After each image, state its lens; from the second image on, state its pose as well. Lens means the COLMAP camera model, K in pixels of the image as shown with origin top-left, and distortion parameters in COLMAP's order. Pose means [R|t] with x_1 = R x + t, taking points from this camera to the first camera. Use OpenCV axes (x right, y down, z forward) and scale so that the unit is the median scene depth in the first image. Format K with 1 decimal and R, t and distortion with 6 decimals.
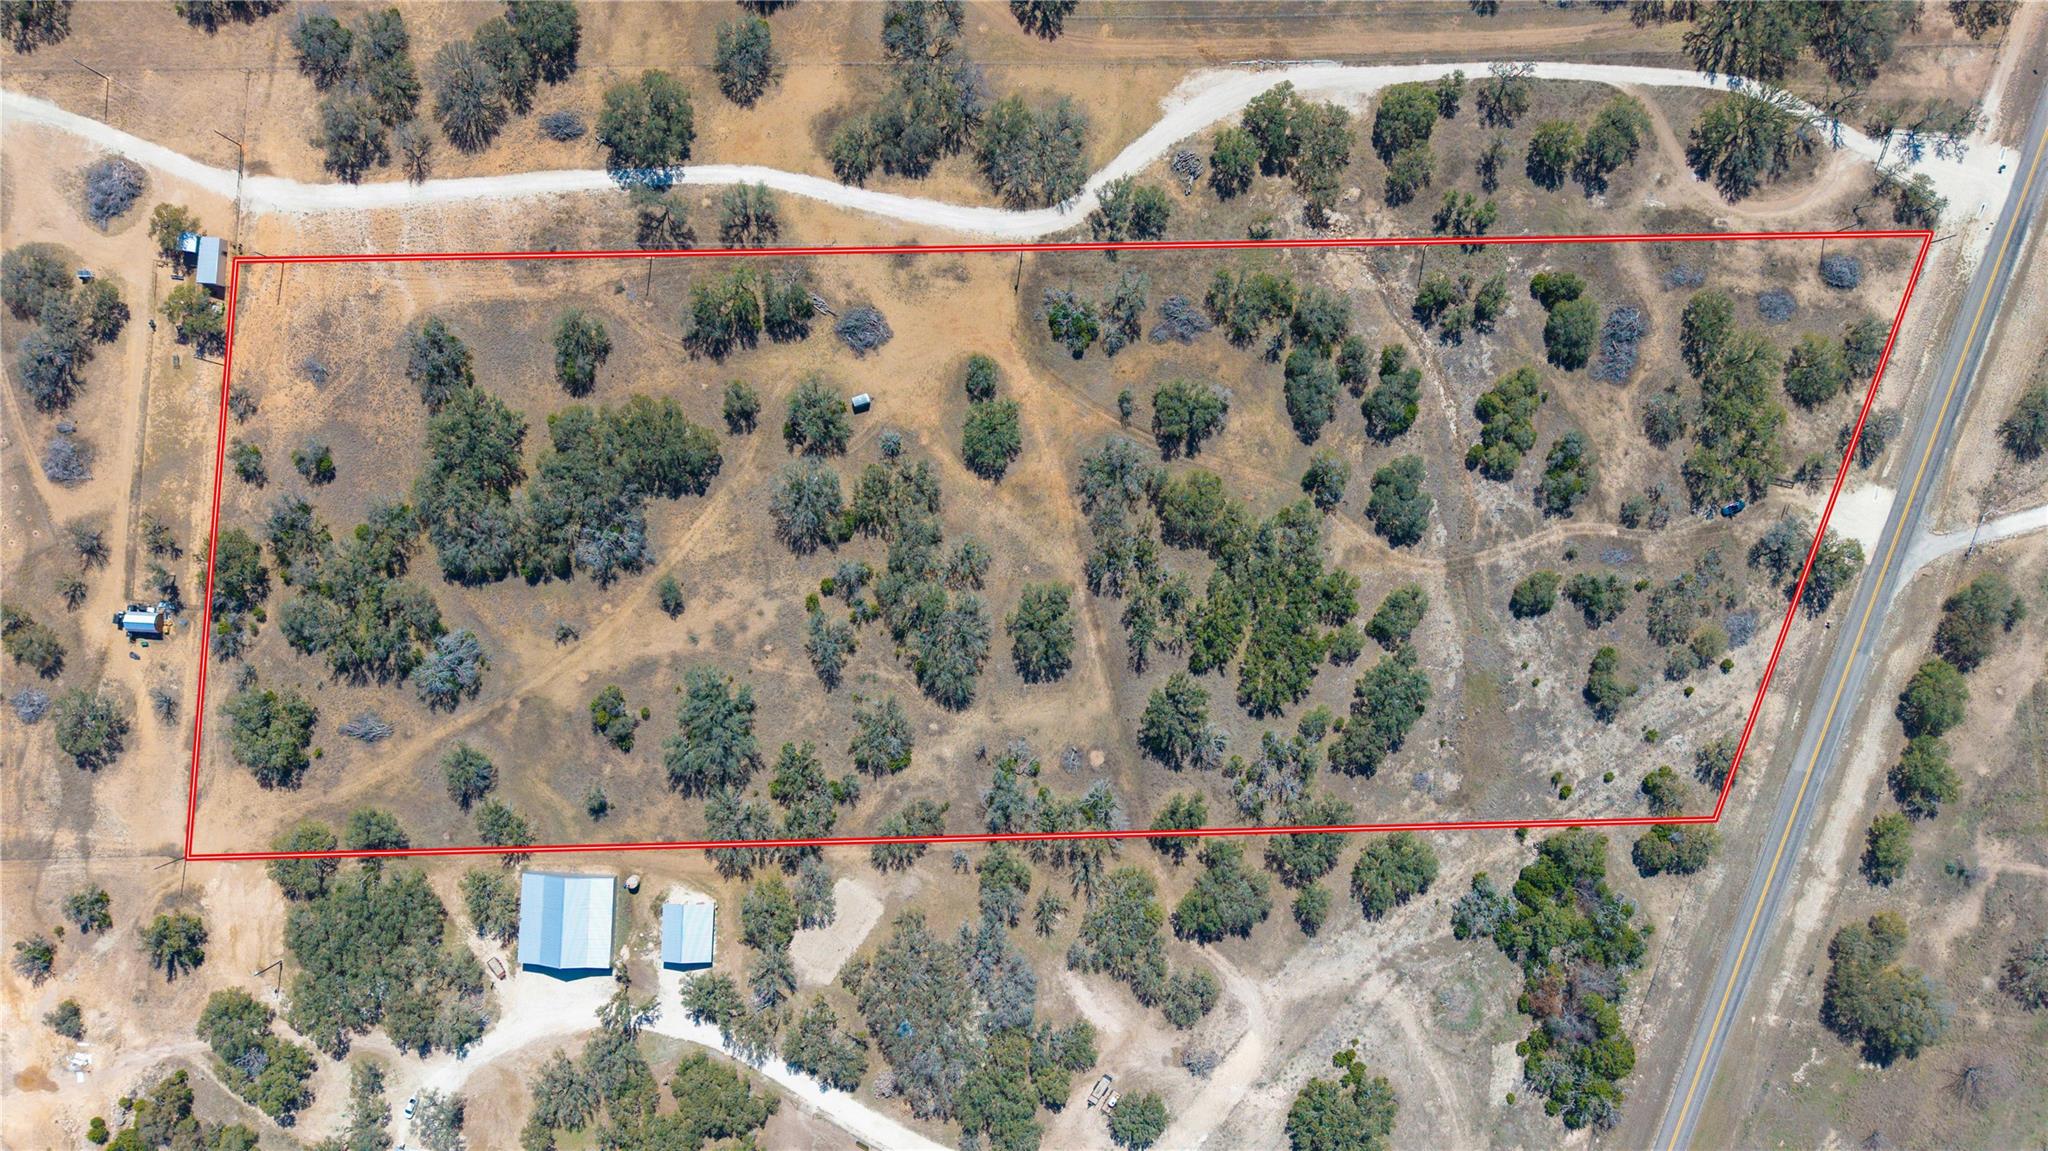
lens RADIAL K [[1364.5, 0, 1030.2], [0, 1364.5, 569.6], [0, 0, 1]] dist [0.026542, -0.029478]
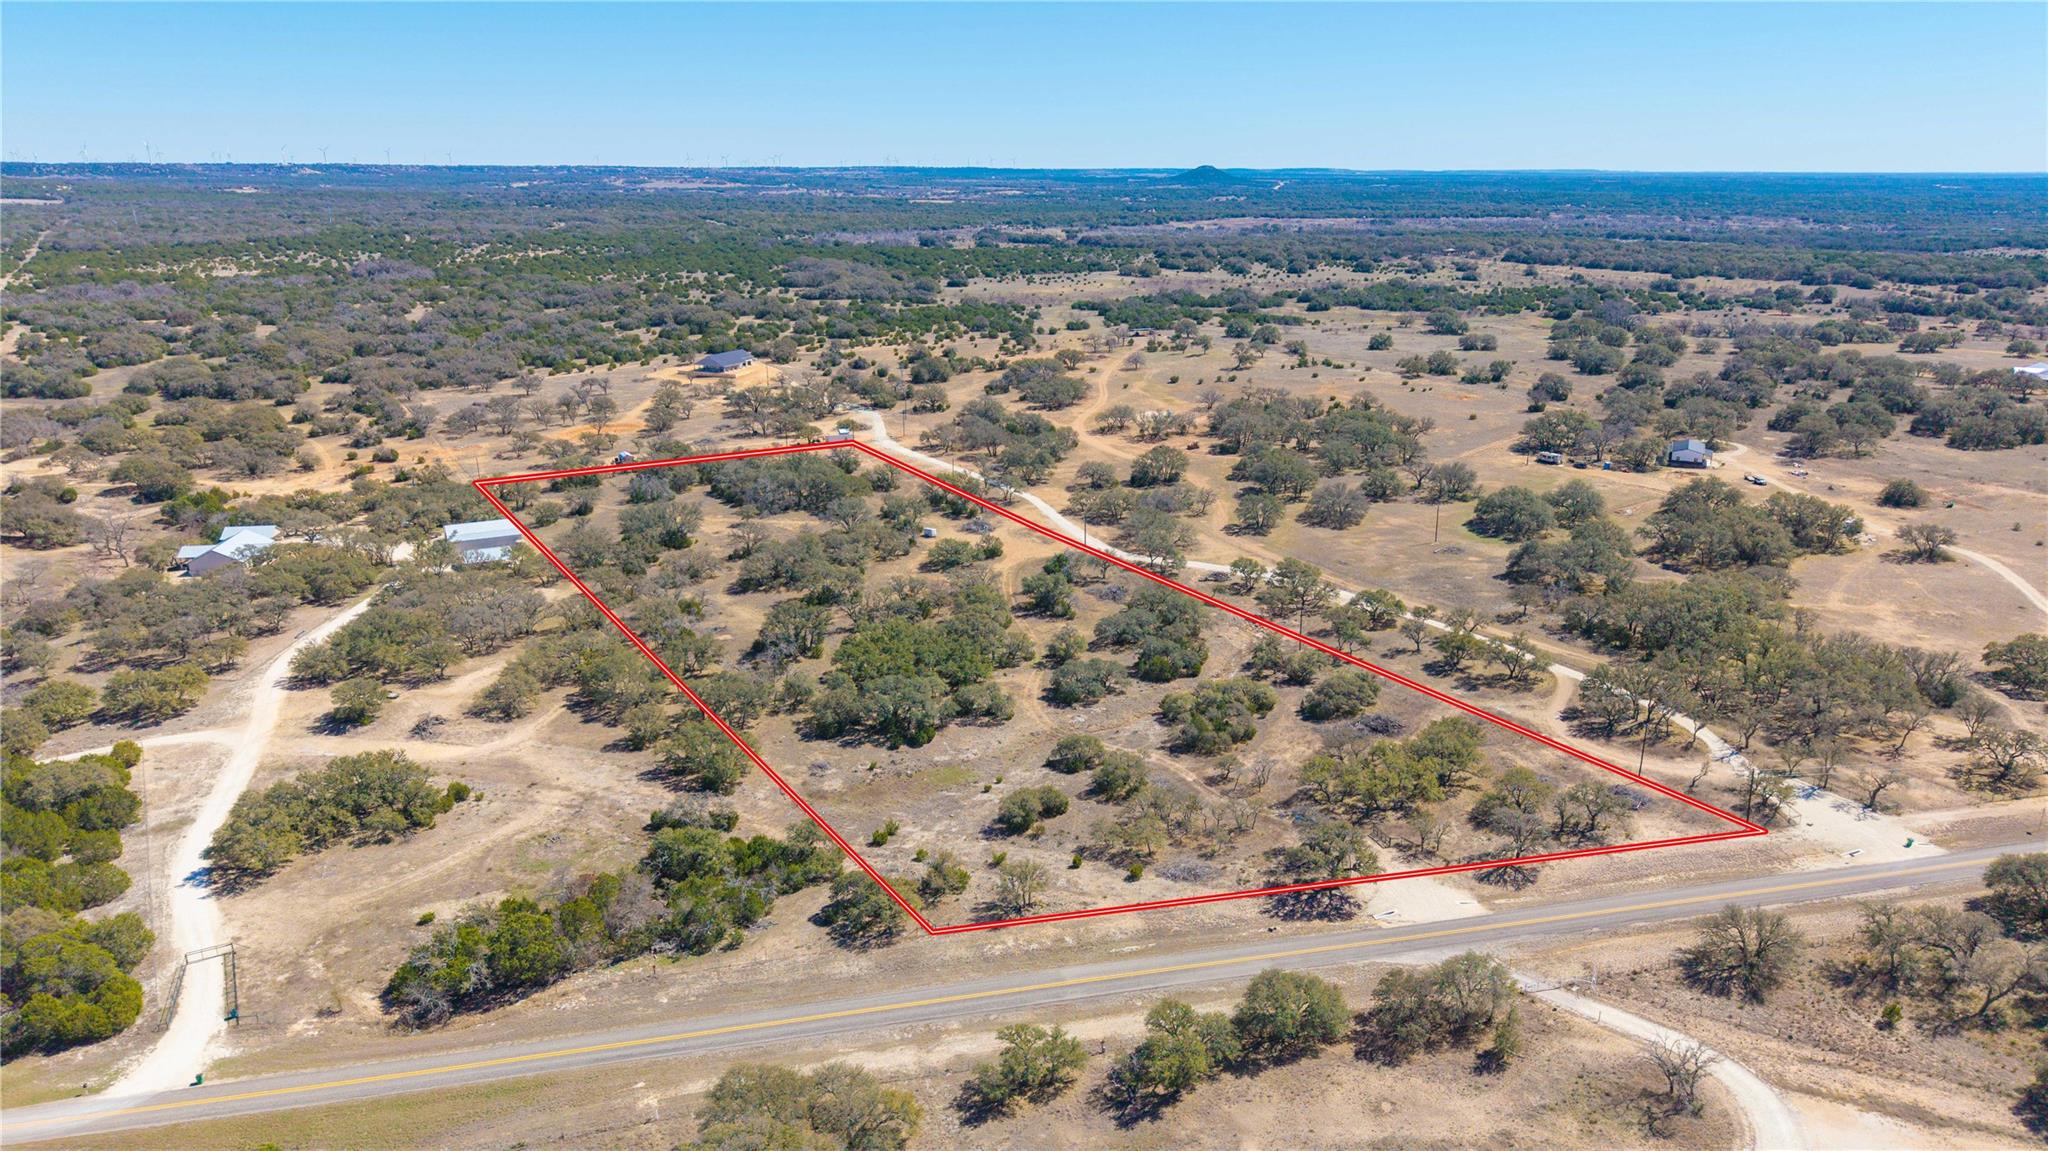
lens RADIAL K [[1364.5, 0, 1030.2], [0, 1364.5, 569.6], [0, 0, 1]] dist [0.026542, -0.029478]
pose [[0.502292, 0.237306, -0.831498, 1.035857], [-0.864687, 0.132954, -0.484396, 0.440250], [-0.004399, 0.962294, 0.271977, 0.658179]]
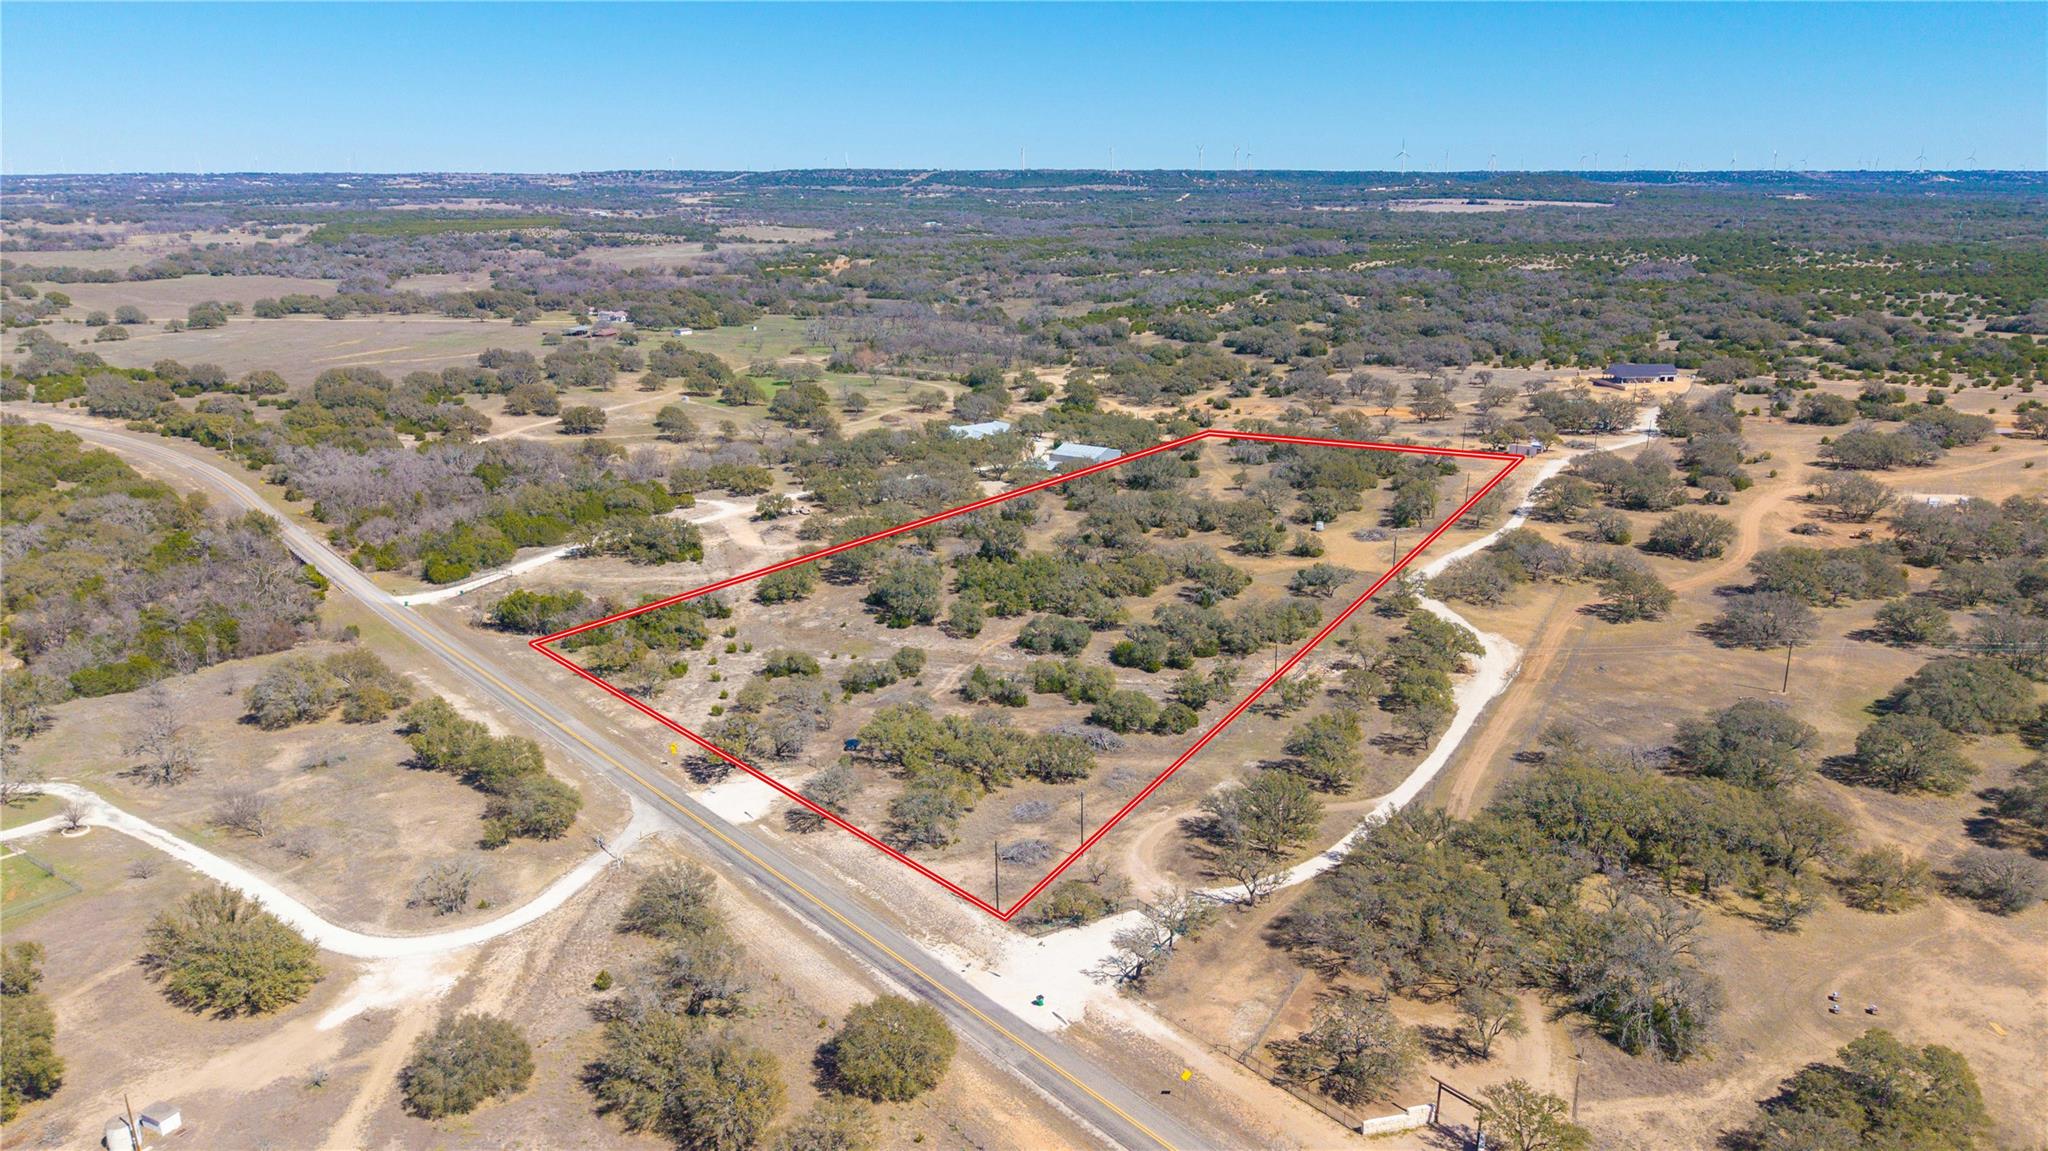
lens RADIAL K [[1364.5, 0, 1030.2], [0, 1364.5, 569.6], [0, 0, 1]] dist [0.026542, -0.029478]
pose [[-0.510629, 0.231575, -0.828028, 1.135573], [-0.859762, -0.146733, 0.489162, -0.544571], [-0.008221, 0.961687, 0.274025, 0.660953]]
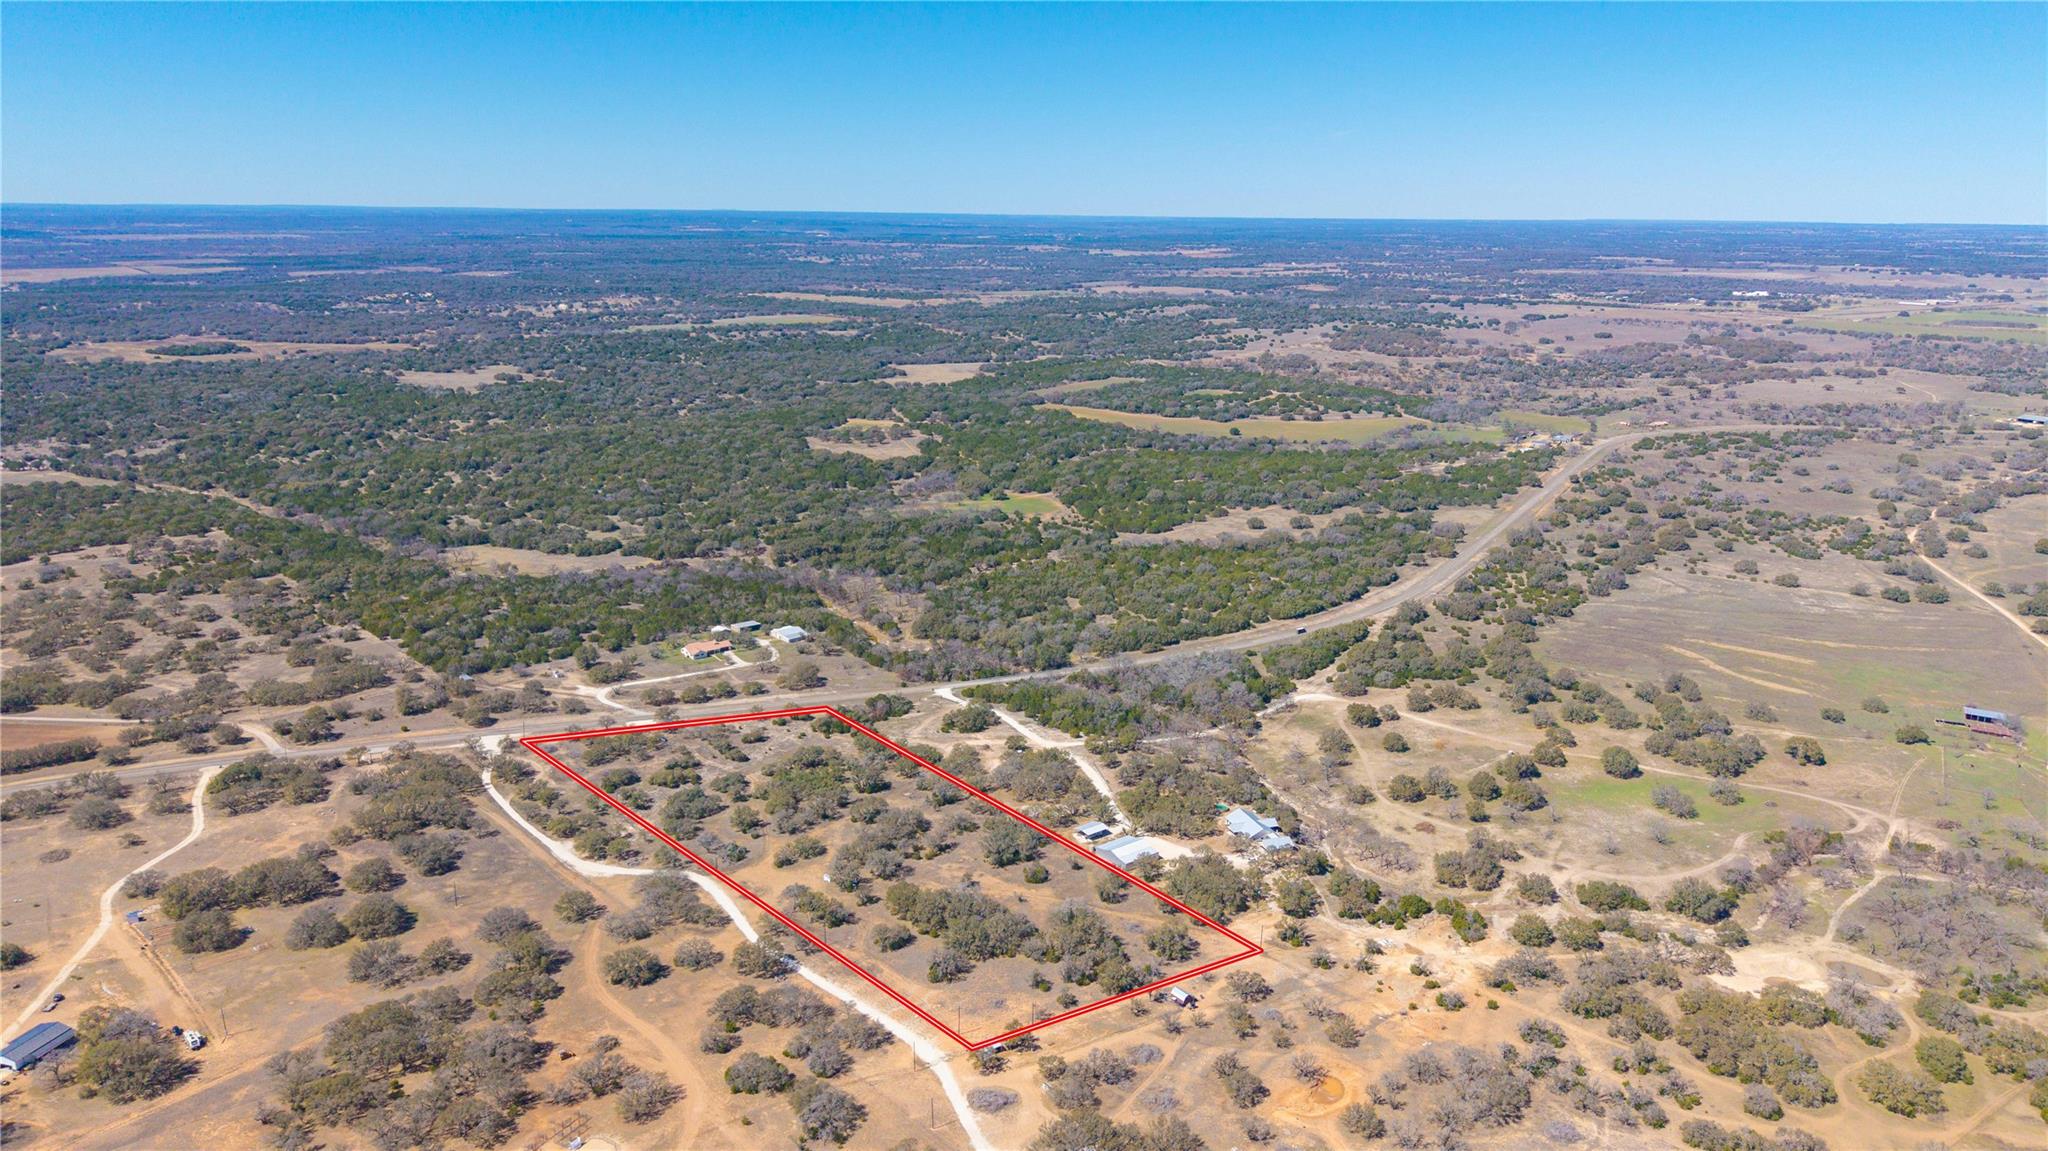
lens RADIAL K [[1364.5, 0, 1030.2], [0, 1364.5, 569.6], [0, 0, 1]] dist [0.026542, -0.029478]
pose [[-0.664083, -0.214498, 0.716229, -1.566135], [0.747616, -0.180187, 0.639221, -1.042263], [-0.008056, 0.959960, 0.280021, 0.041399]]
